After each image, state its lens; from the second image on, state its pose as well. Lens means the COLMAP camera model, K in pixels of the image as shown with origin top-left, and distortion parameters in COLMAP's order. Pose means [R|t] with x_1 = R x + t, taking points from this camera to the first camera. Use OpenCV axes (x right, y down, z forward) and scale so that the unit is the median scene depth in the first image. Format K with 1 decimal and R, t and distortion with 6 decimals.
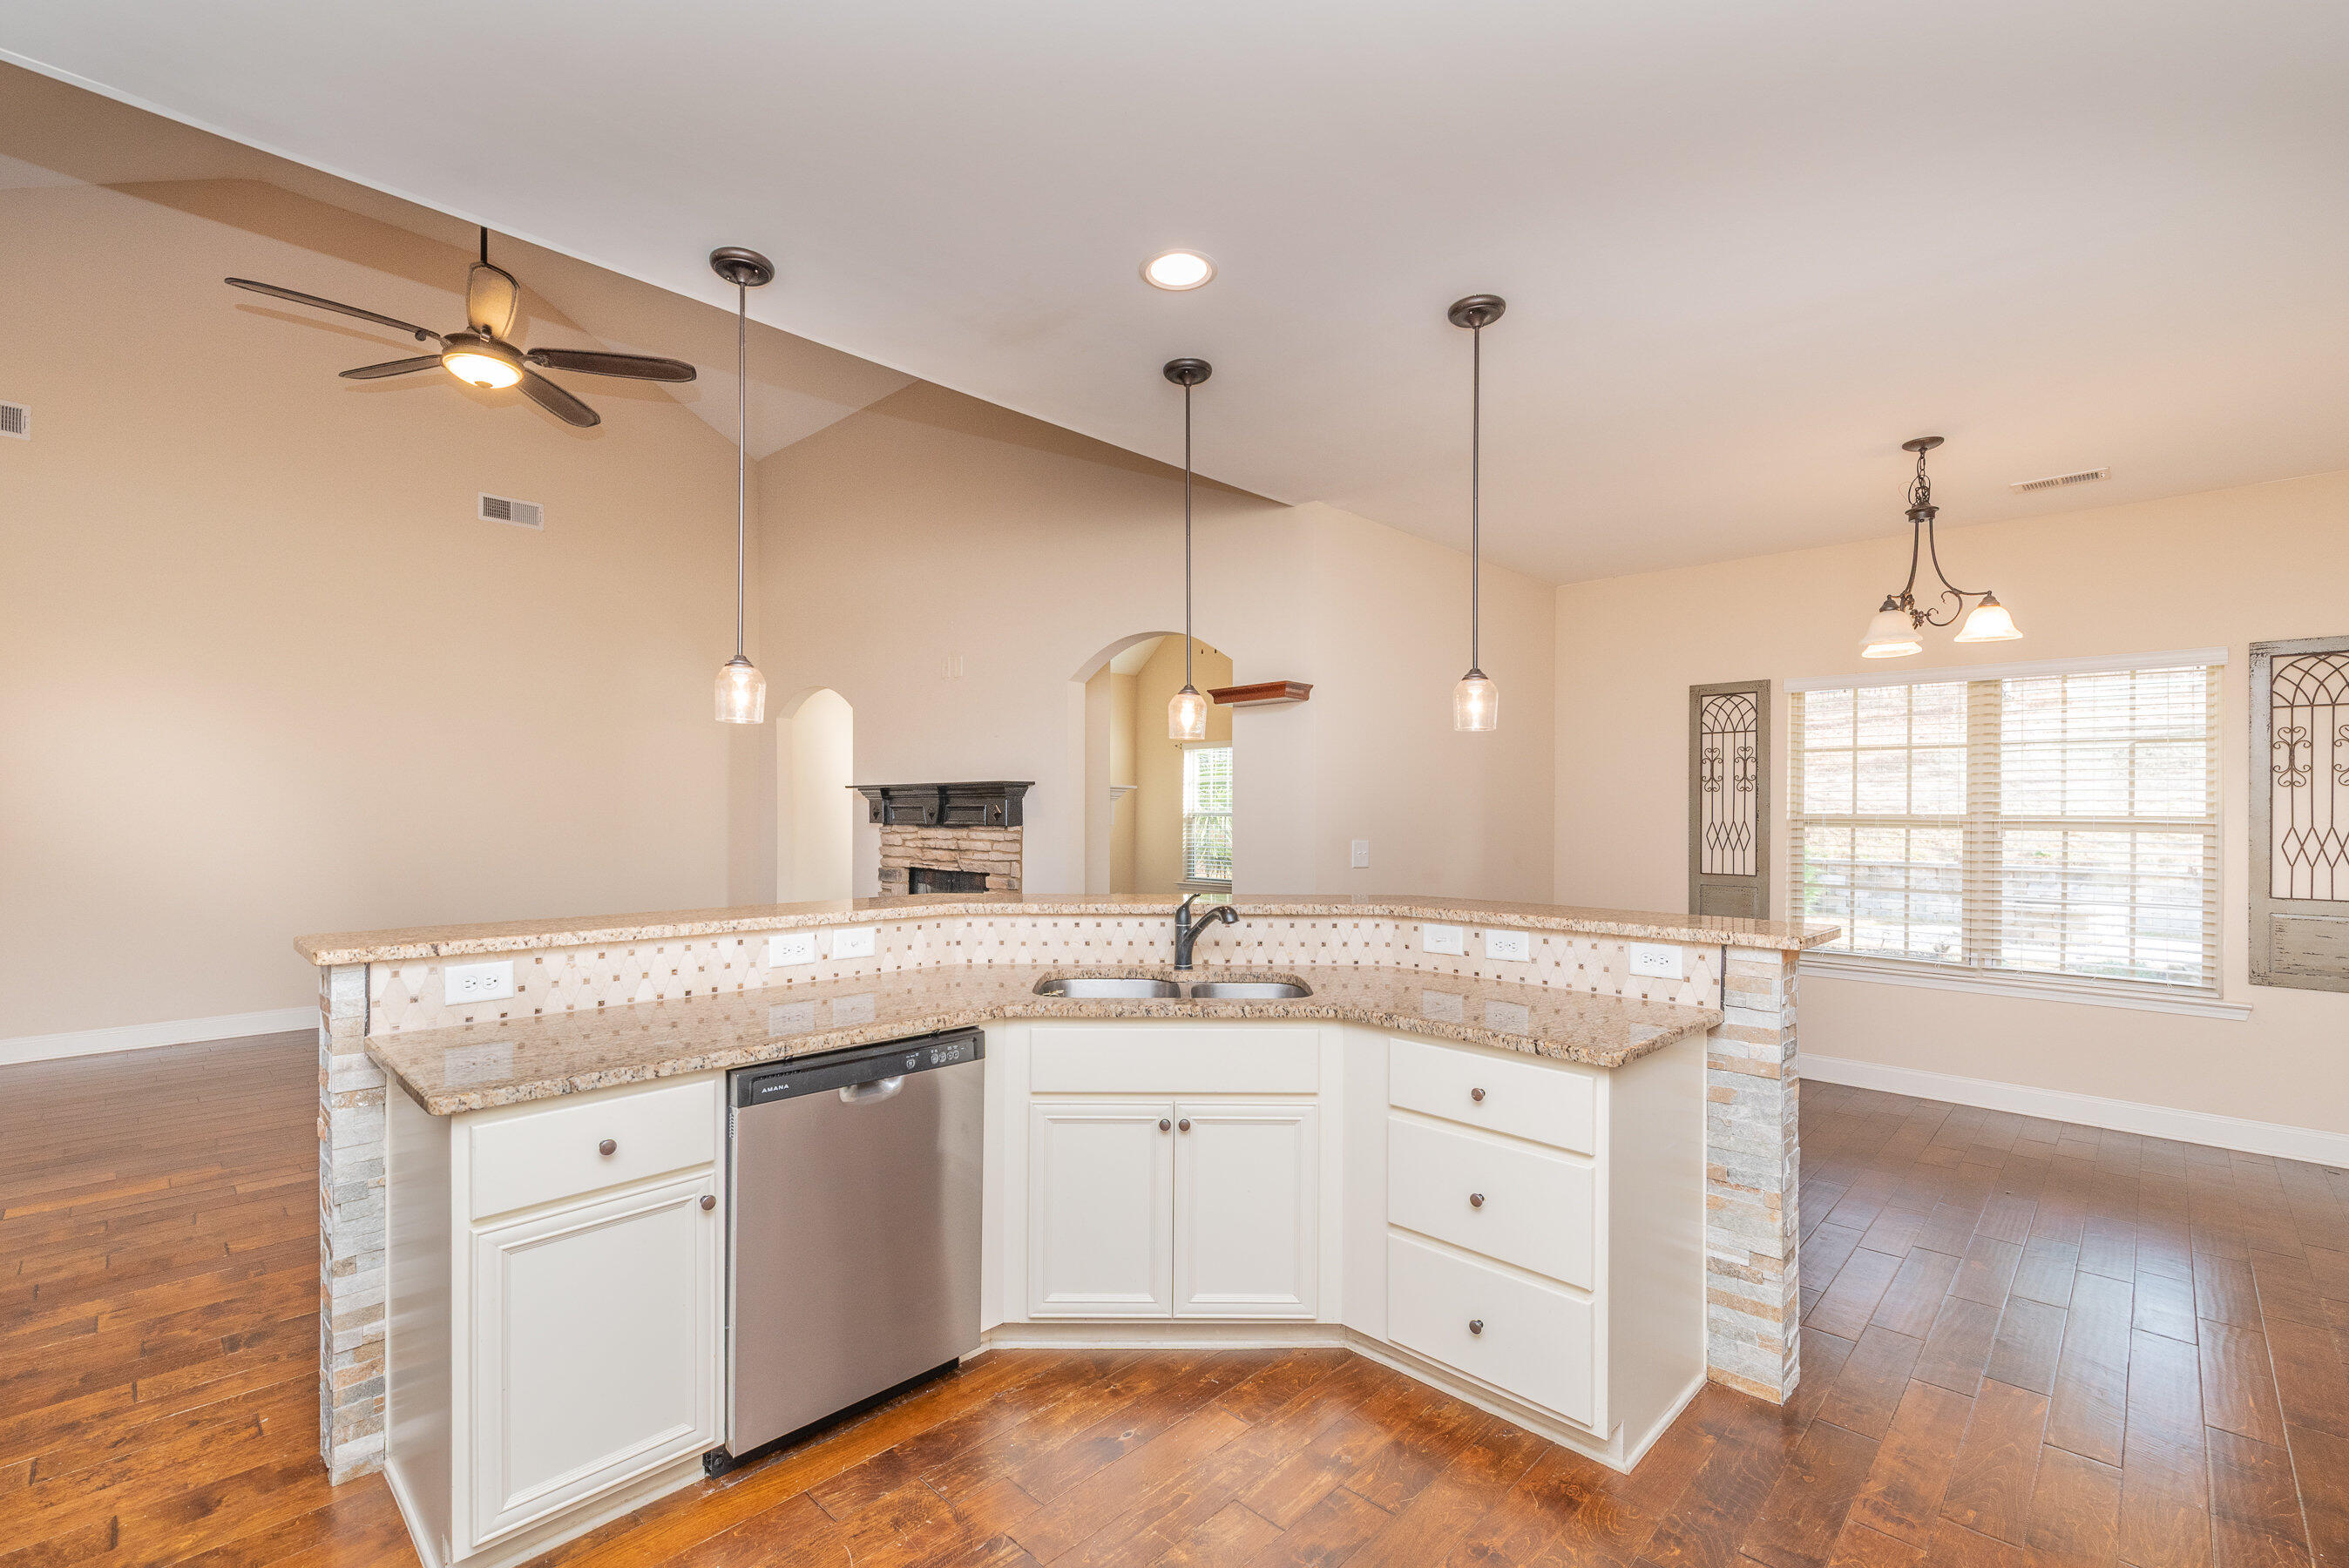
lens RADIAL K [[1001.2, 0, 1105.7], [0, 1001.2, 813.6], [0, 0, 1]] dist [0.002321, -0.001644]
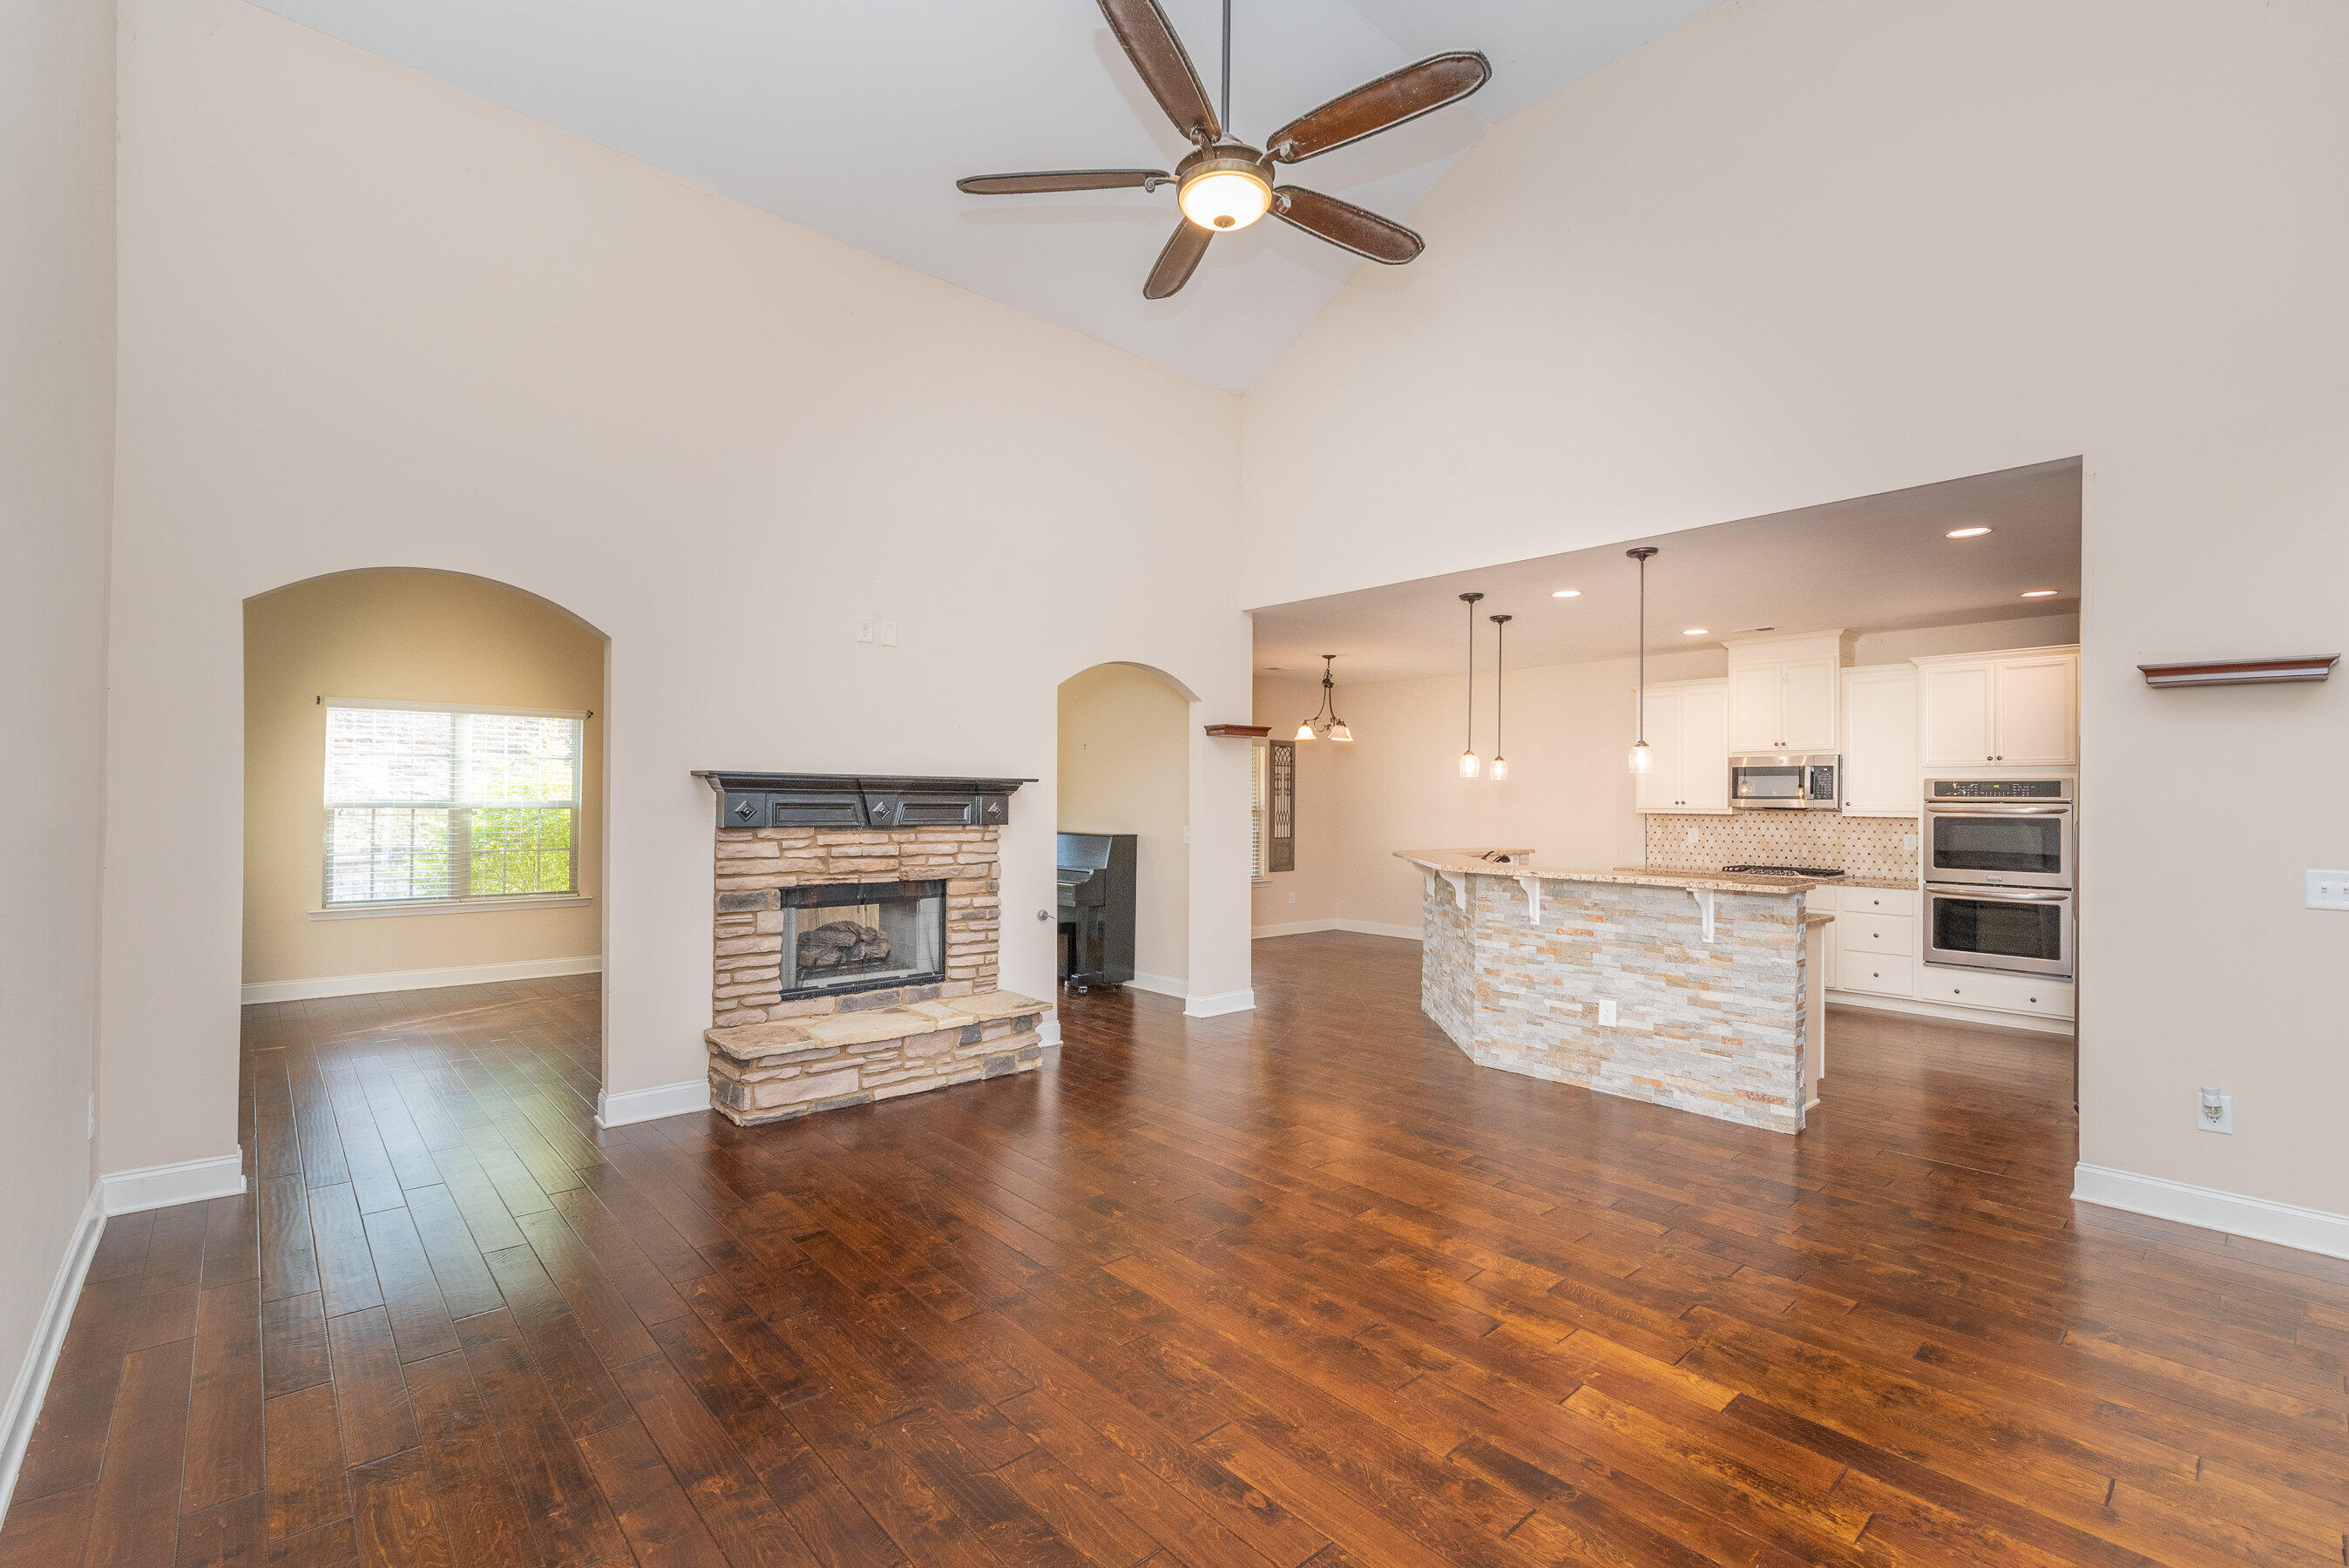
lens RADIAL K [[1001.2, 0, 1128.2], [0, 1001.2, 790.5], [0, 0, 1]] dist [0.002321, -0.001644]
pose [[0.029956, 0.005074, 0.999538, -1.619411], [-0.004377, 0.999978, -0.004945, -0.026345], [-0.999542, -0.004227, 0.029978, 1.263080]]
